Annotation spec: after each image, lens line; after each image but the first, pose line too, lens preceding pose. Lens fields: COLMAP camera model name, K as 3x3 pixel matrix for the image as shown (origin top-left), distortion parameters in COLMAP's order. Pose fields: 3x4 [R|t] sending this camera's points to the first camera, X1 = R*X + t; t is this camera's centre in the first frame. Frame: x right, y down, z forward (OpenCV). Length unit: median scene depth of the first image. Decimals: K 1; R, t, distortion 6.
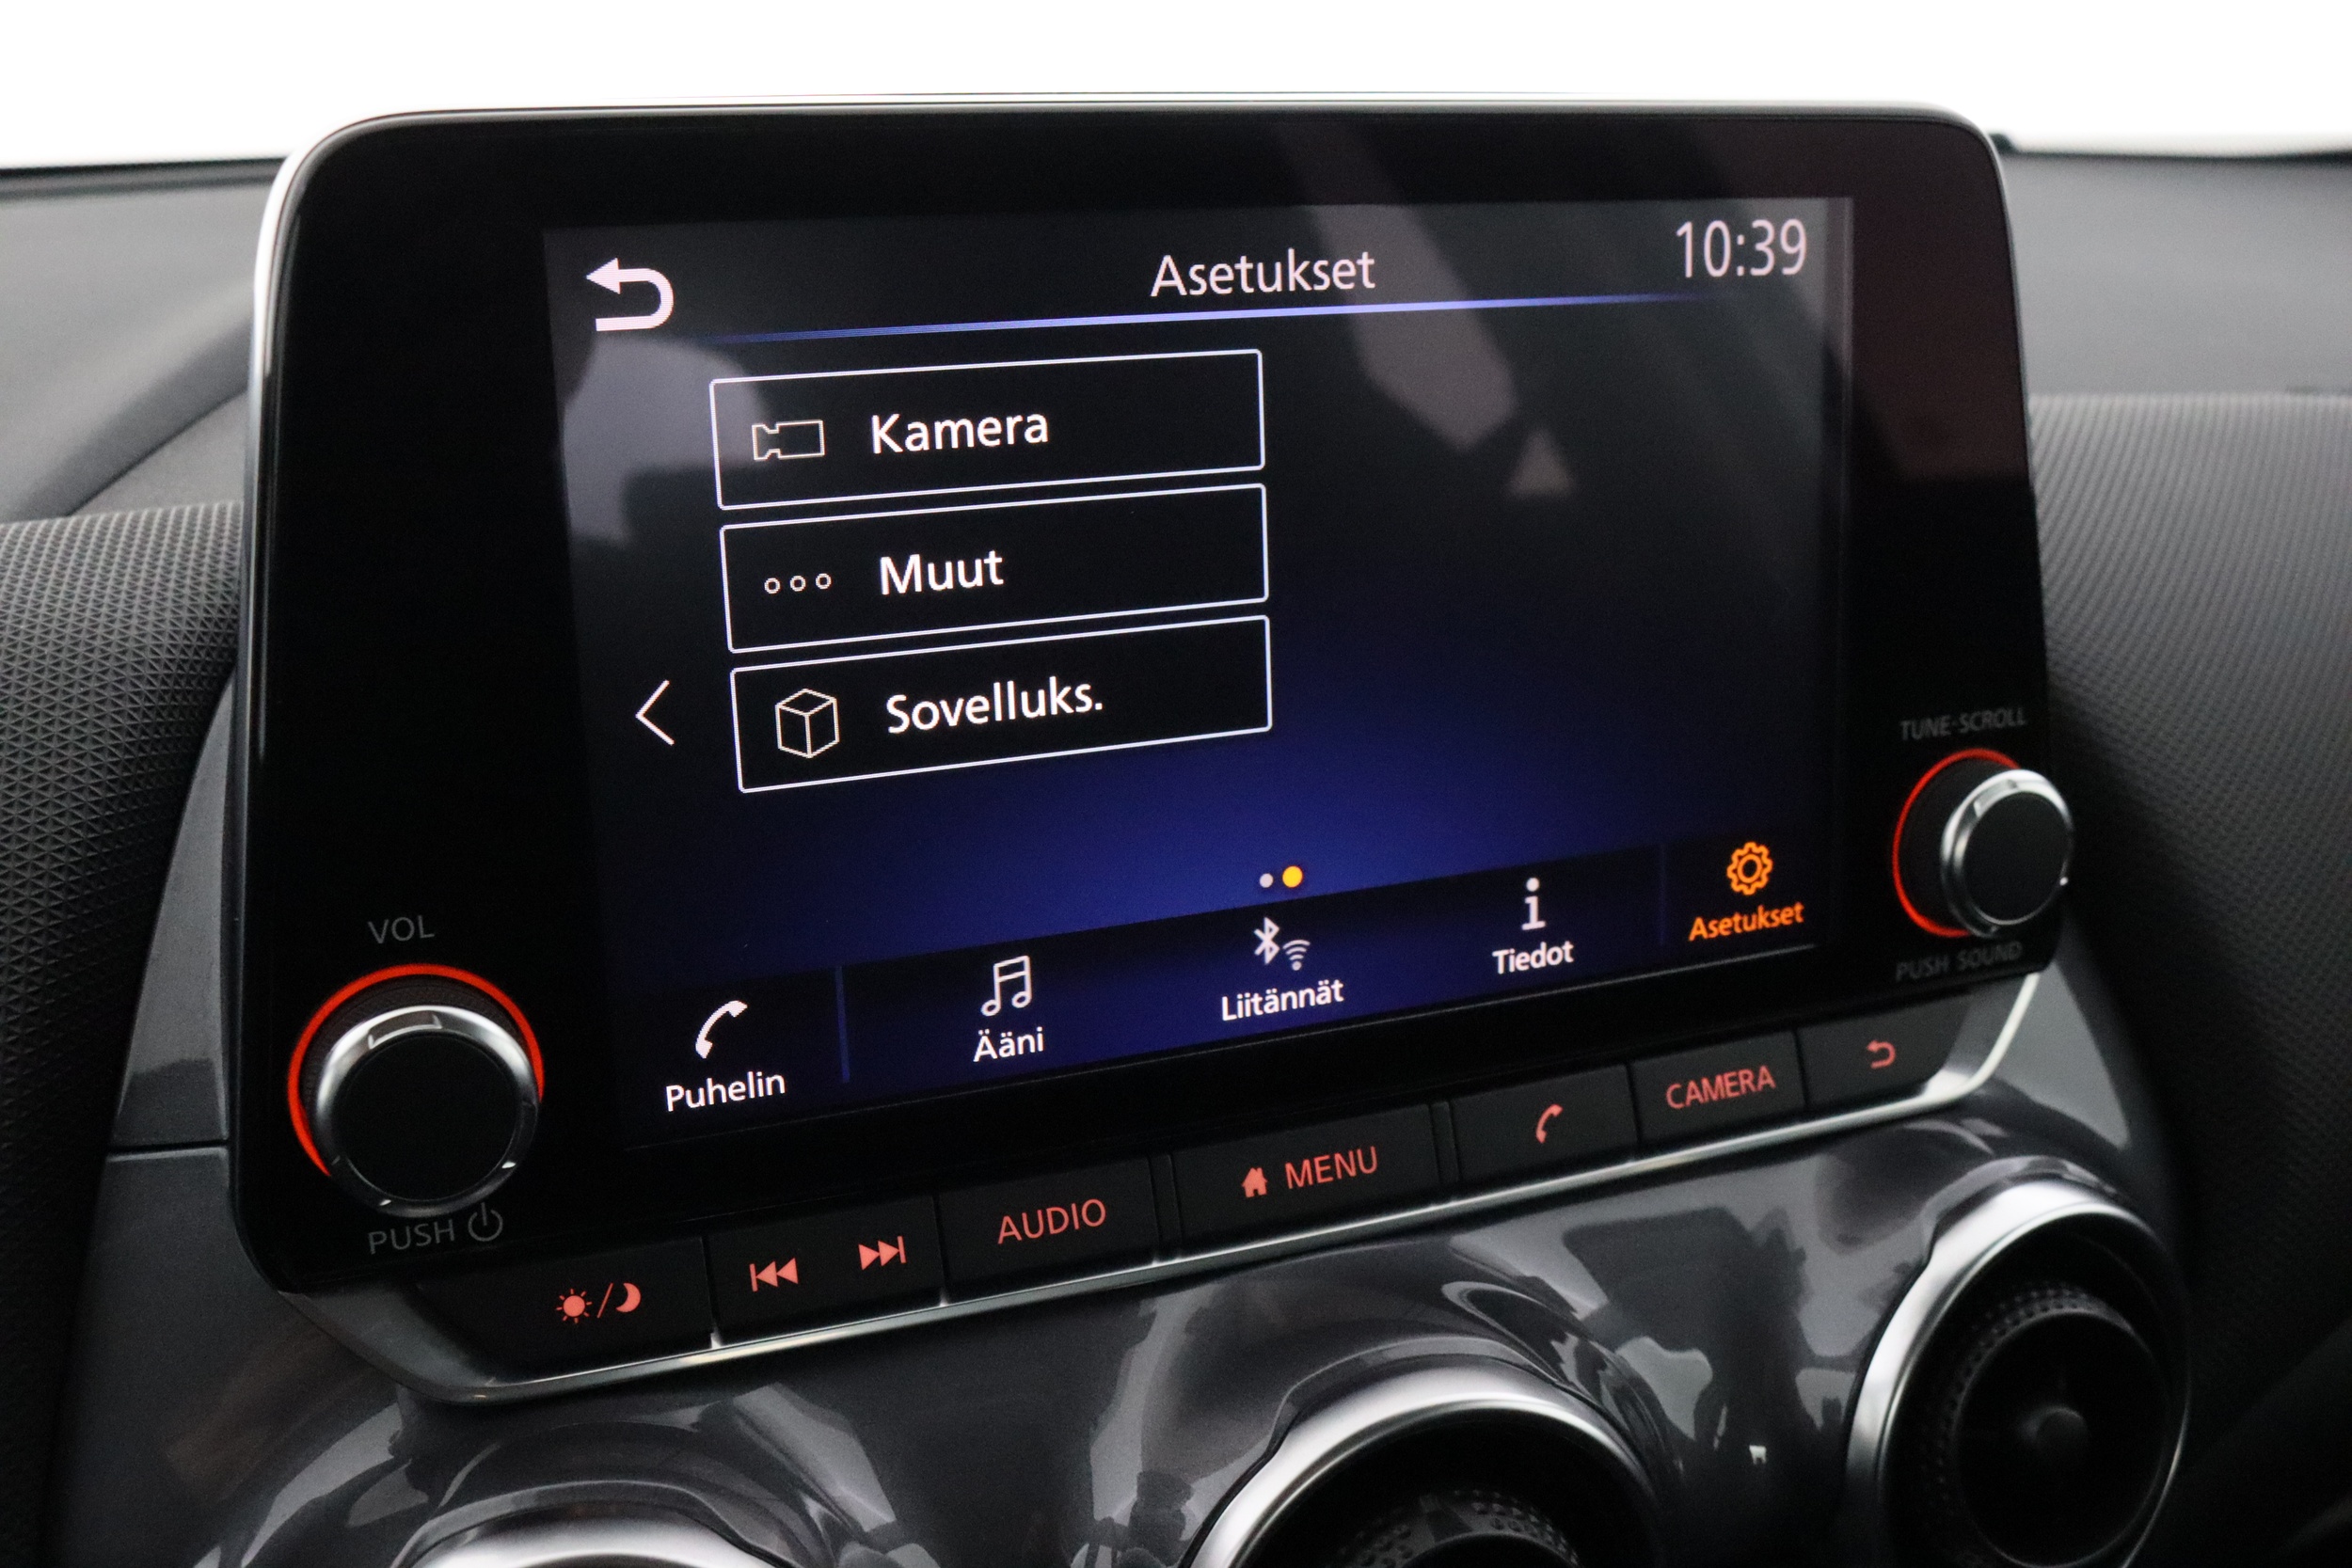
lens RADIAL K [[2374.9, 0, 1180.8], [0, 2374.9, 778.6], [0, 0, 1]] dist [-0.118008, 0.000000]
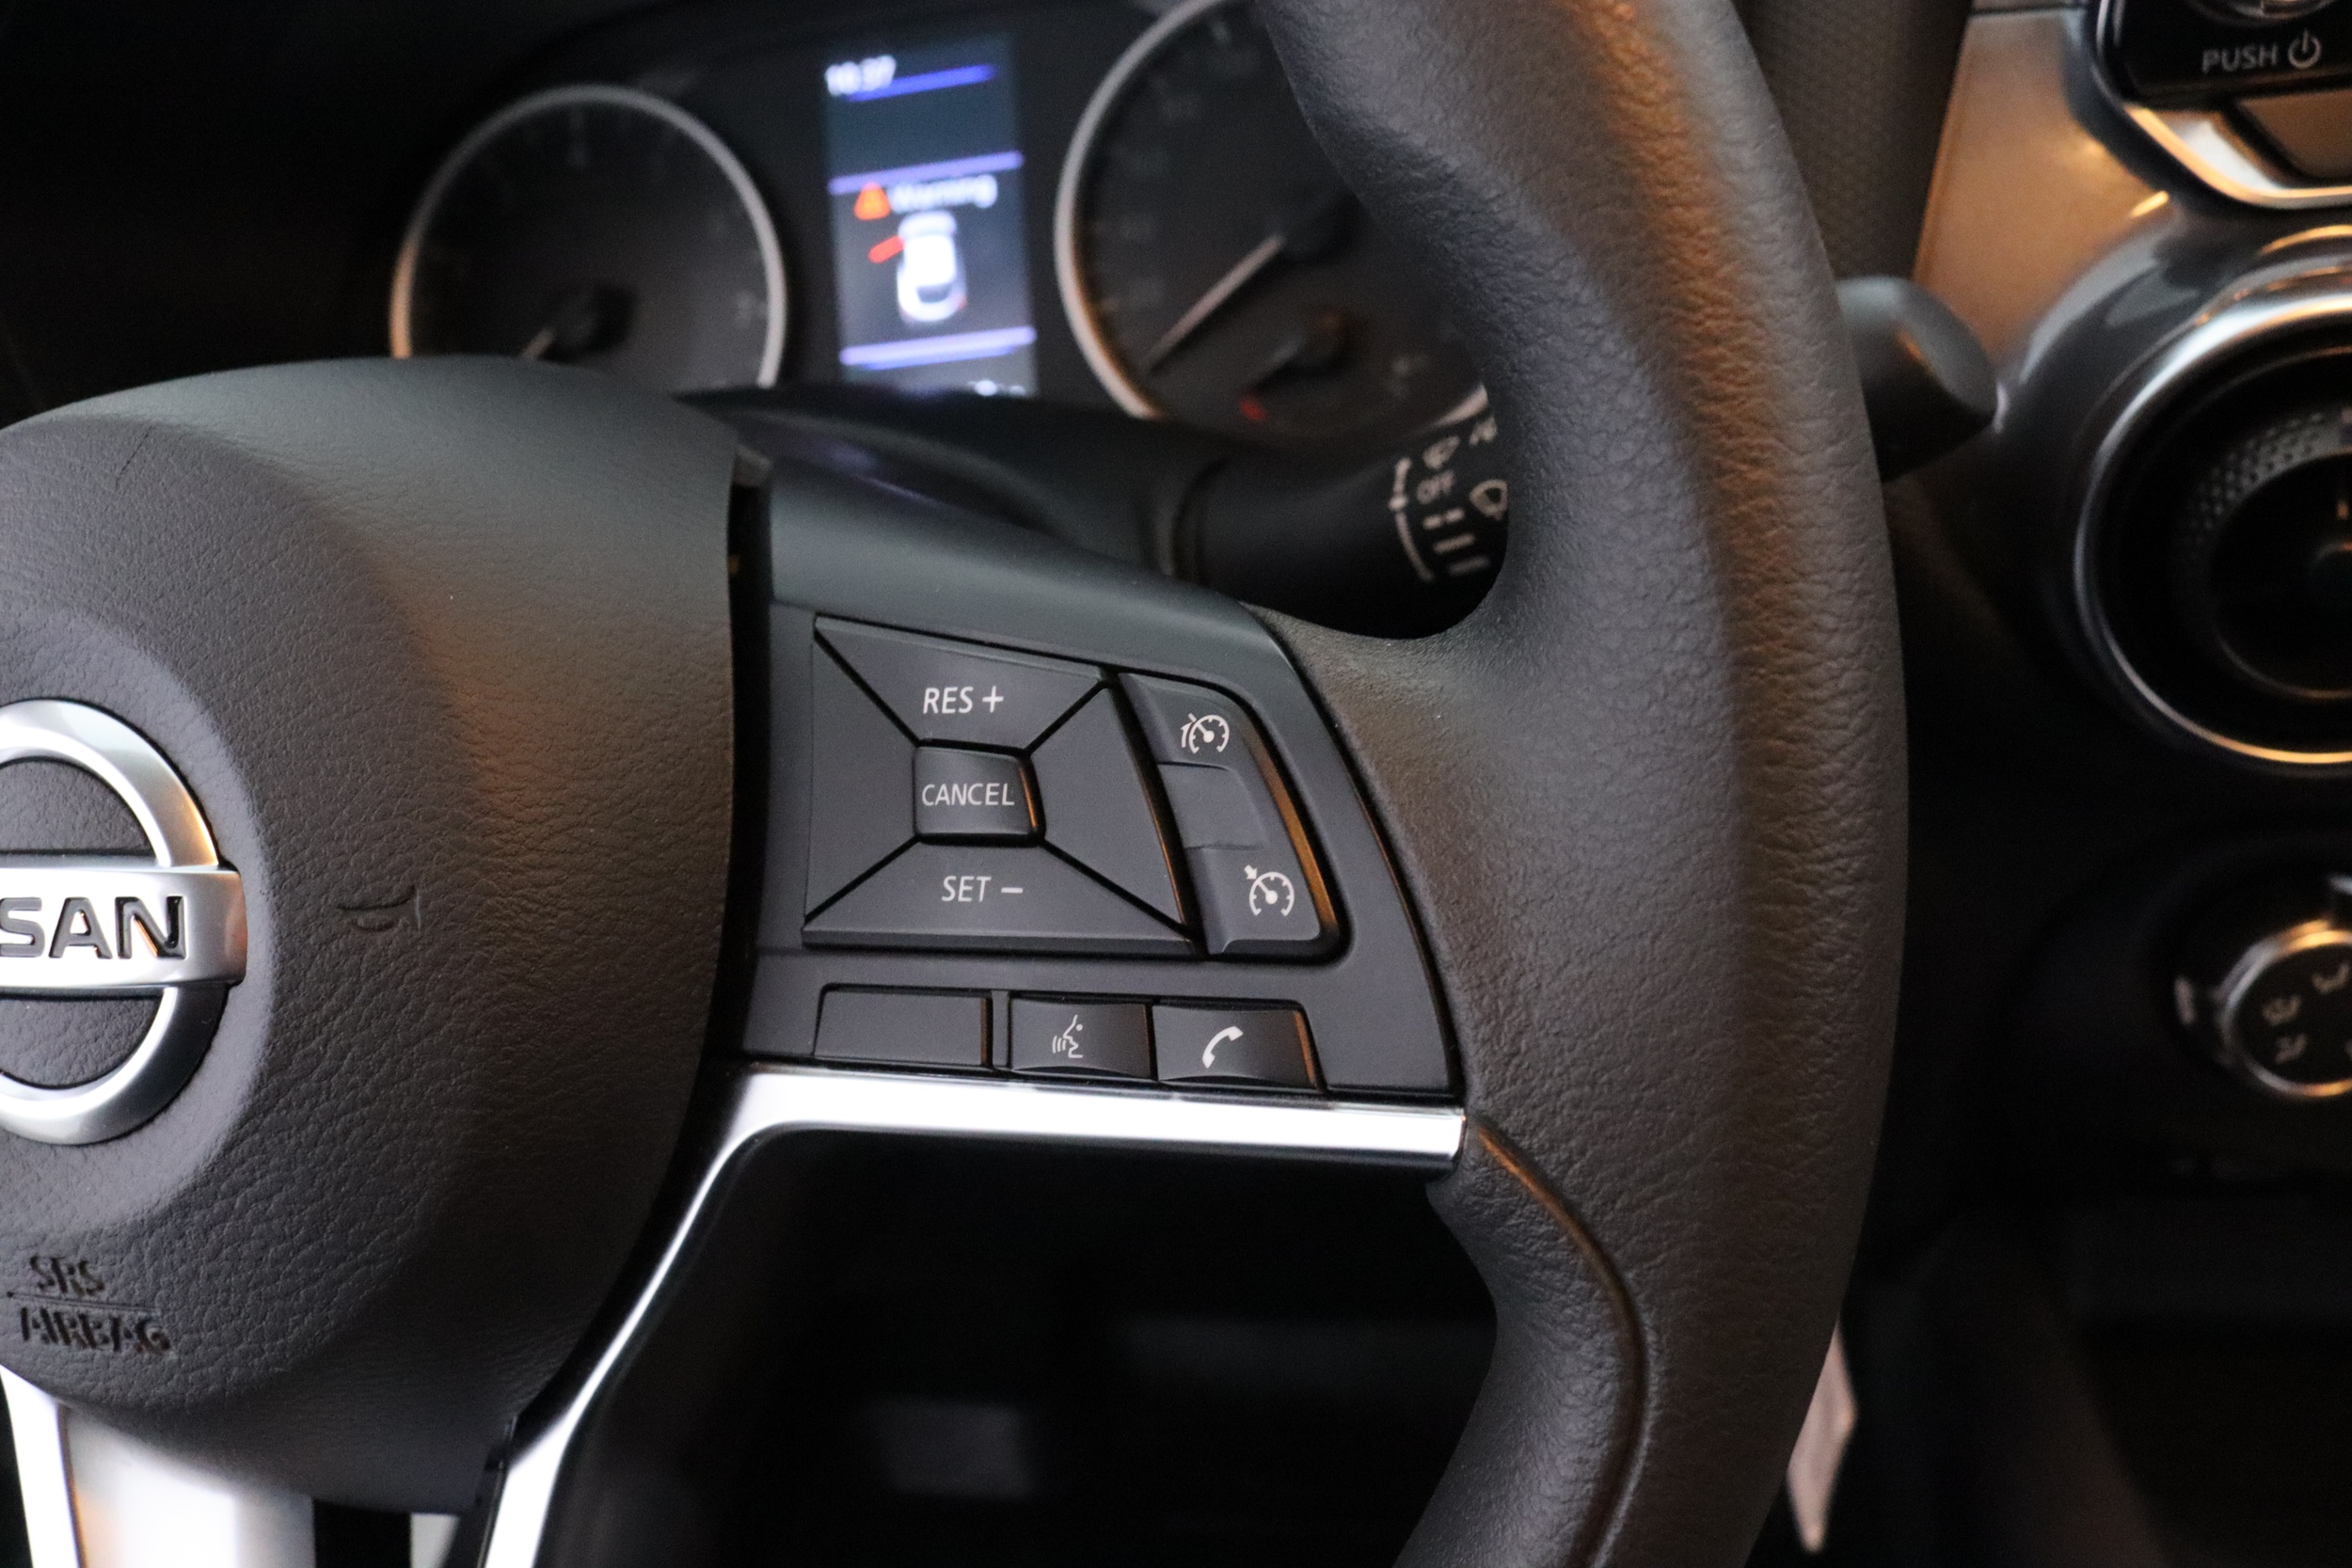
lens RADIAL K [[1908.6, 0, 1169.4], [0, 1908.6, 792.7], [0, 0, 1]] dist [-0.151534, 0.094985]
pose [[0.813796, 0.167969, -0.556347, -0.164935], [-0.000242, 0.957419, 0.288703, 0.251002], [0.581150, -0.234811, 0.779184, -0.146627]]
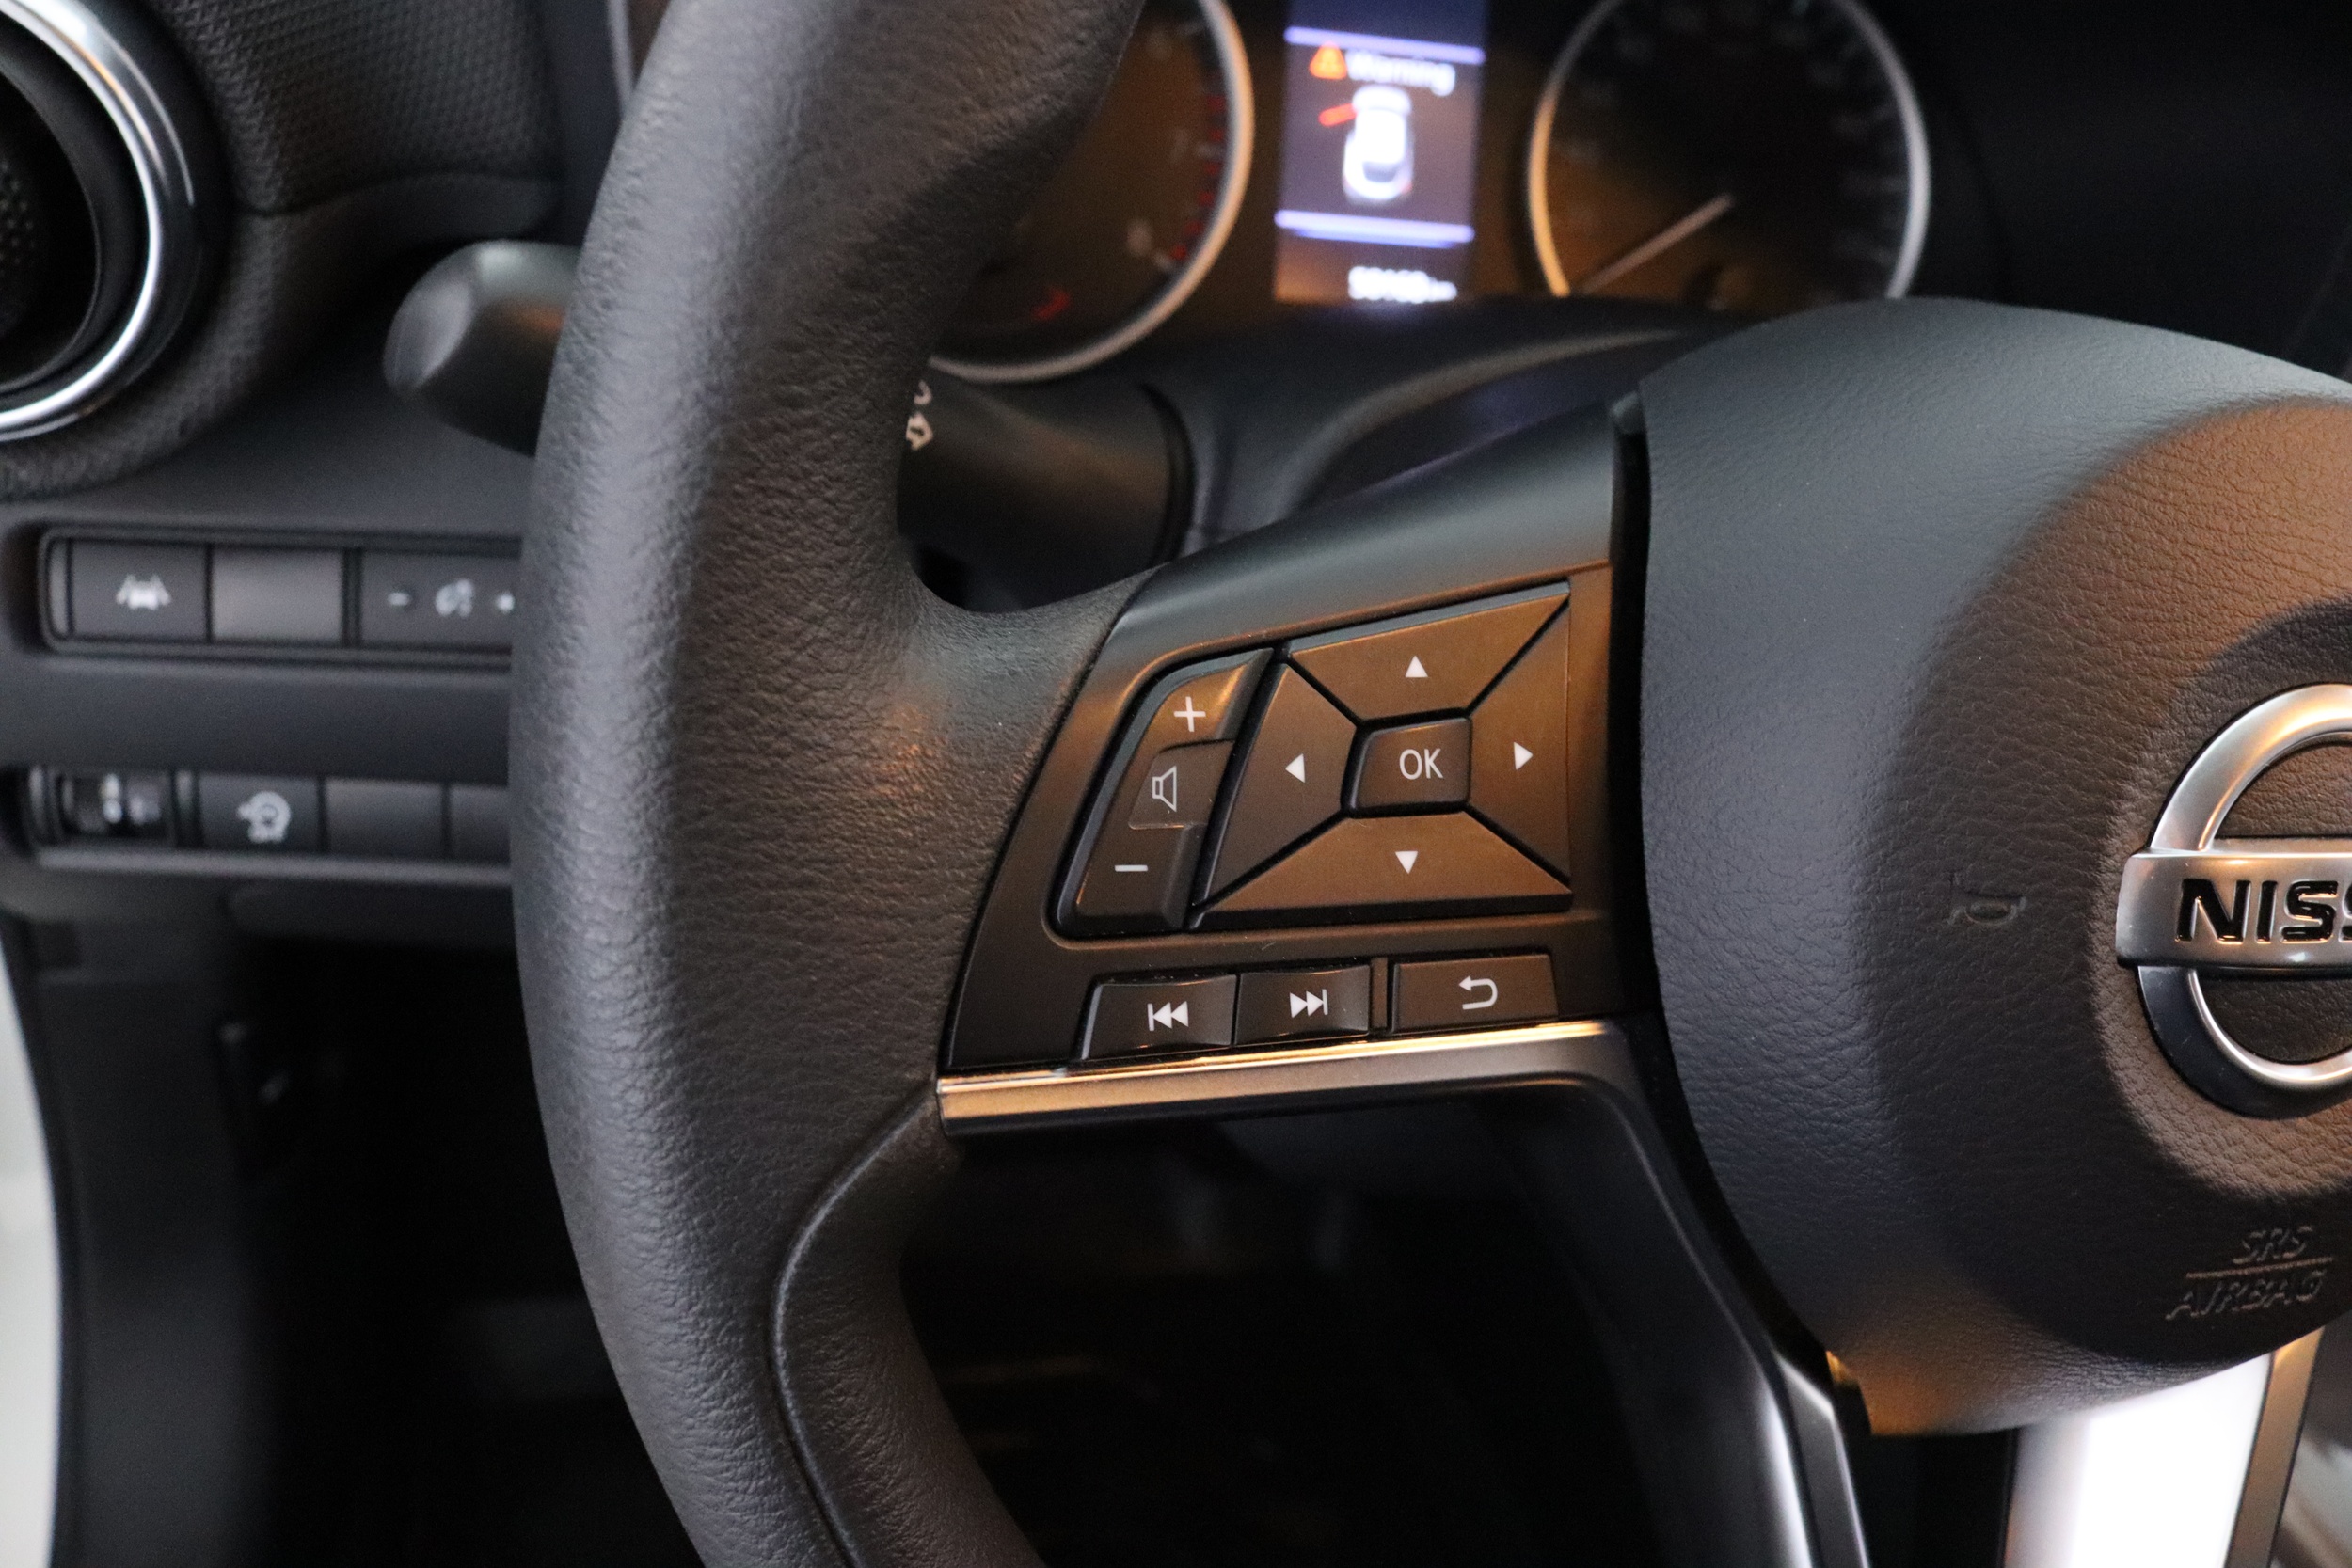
lens RADIAL K [[1908.6, 0, 1170.3], [0, 1908.6, 780.1], [0, 0, 1]] dist [-0.151534, 0.094985]
pose [[0.975600, 0.218684, -0.019536, -1.216012], [-0.201888, 0.928508, 0.311633, 0.318805], [0.086289, -0.300085, 0.950002, -0.523015]]
